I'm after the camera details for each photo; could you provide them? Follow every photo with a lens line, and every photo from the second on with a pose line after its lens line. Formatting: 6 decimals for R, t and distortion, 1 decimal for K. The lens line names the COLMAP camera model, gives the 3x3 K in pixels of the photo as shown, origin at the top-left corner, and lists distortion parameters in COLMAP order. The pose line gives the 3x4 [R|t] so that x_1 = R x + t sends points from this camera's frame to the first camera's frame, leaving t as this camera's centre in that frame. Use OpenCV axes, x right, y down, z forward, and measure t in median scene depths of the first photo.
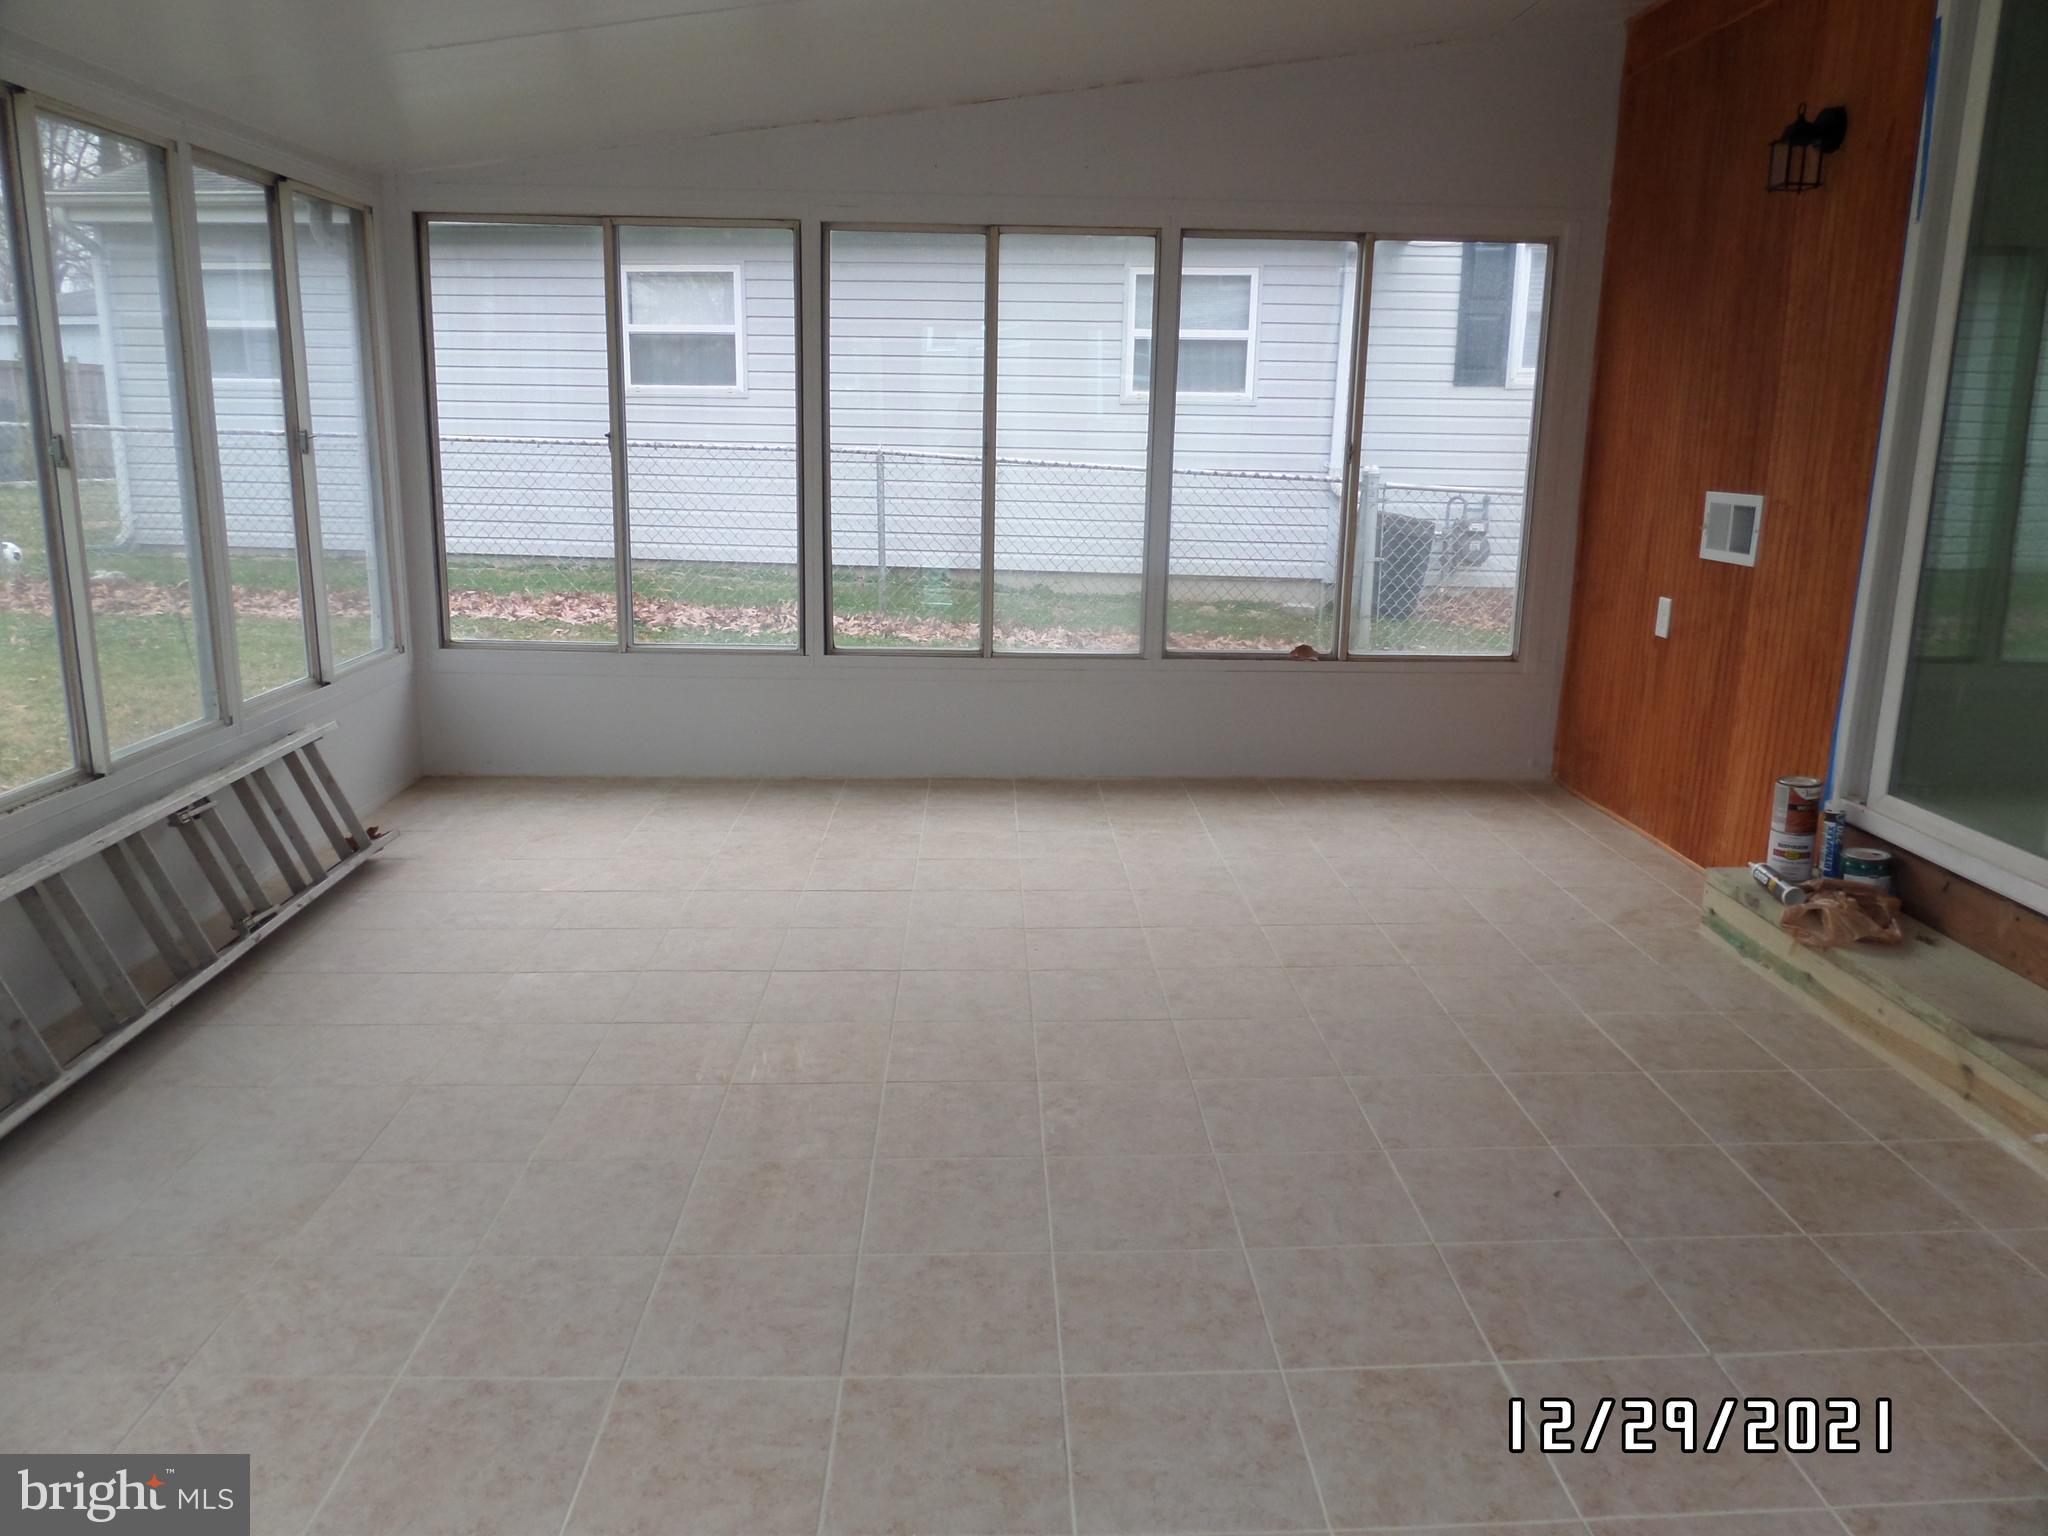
lens RADIAL K [[1474.8, 0, 1029.8], [0, 1474.8, 766.1], [0, 0, 1]] dist [-0.021835, 0.002955]
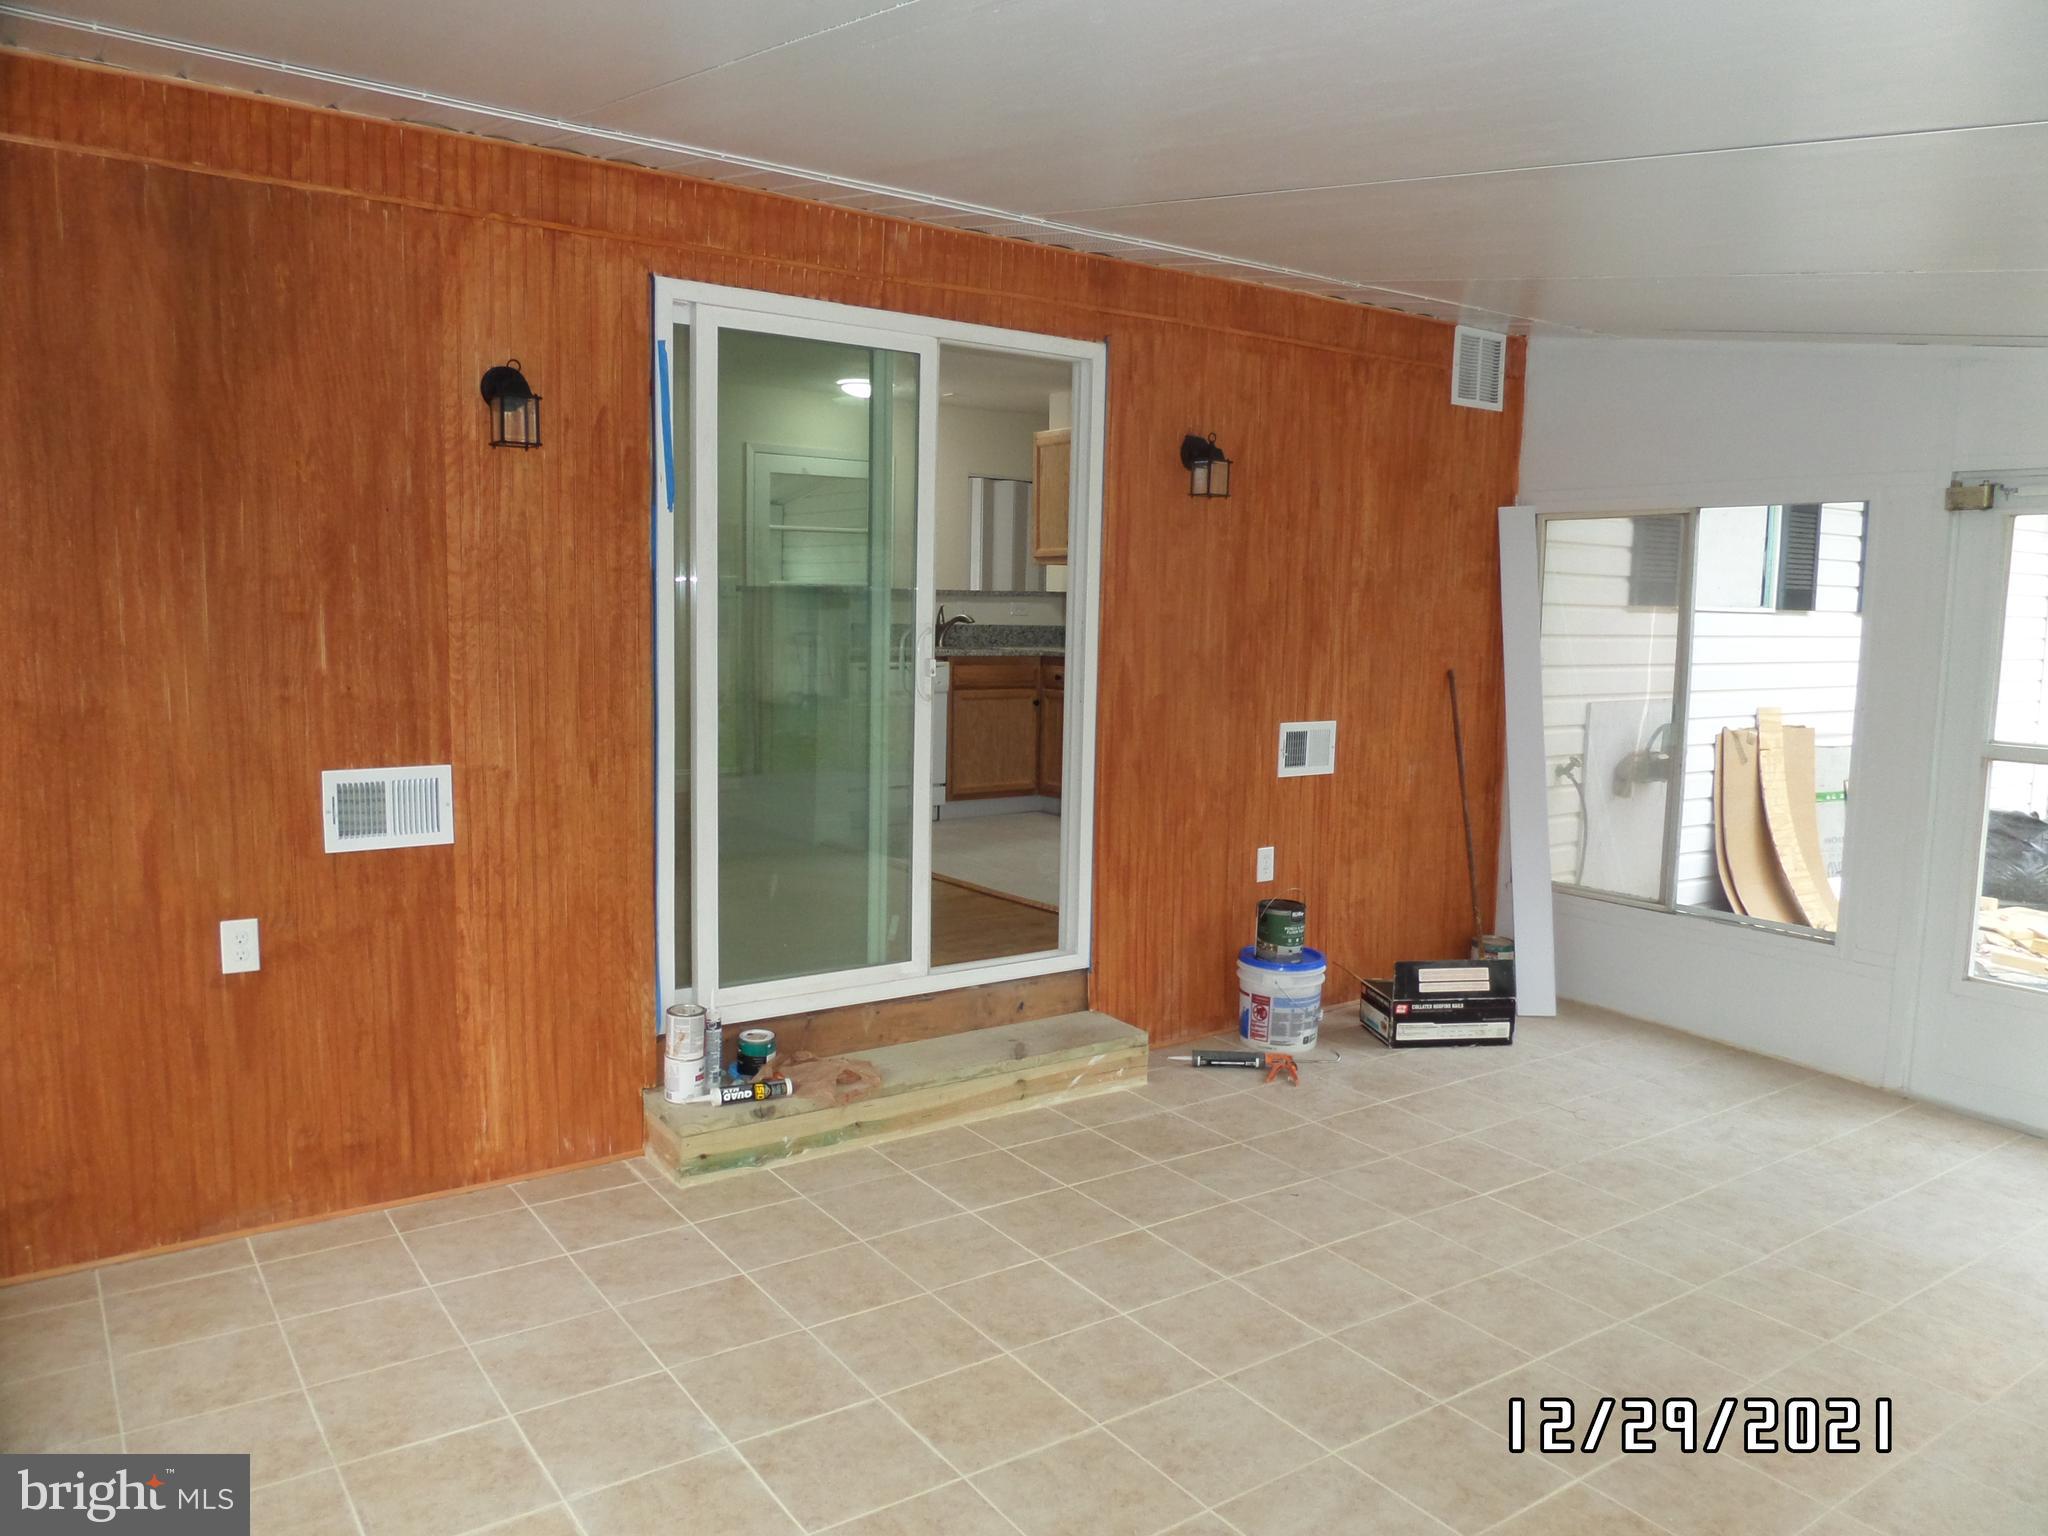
lens RADIAL K [[1474.8, 0, 1031.2], [0, 1474.8, 763.2], [0, 0, 1]] dist [-0.021835, 0.002955]
pose [[-0.545620, -0.121843, 0.829128, -0.647859], [0.160634, 0.955823, 0.246169, -0.513978], [-0.822493, 0.267501, -0.501944, 1.700248]]
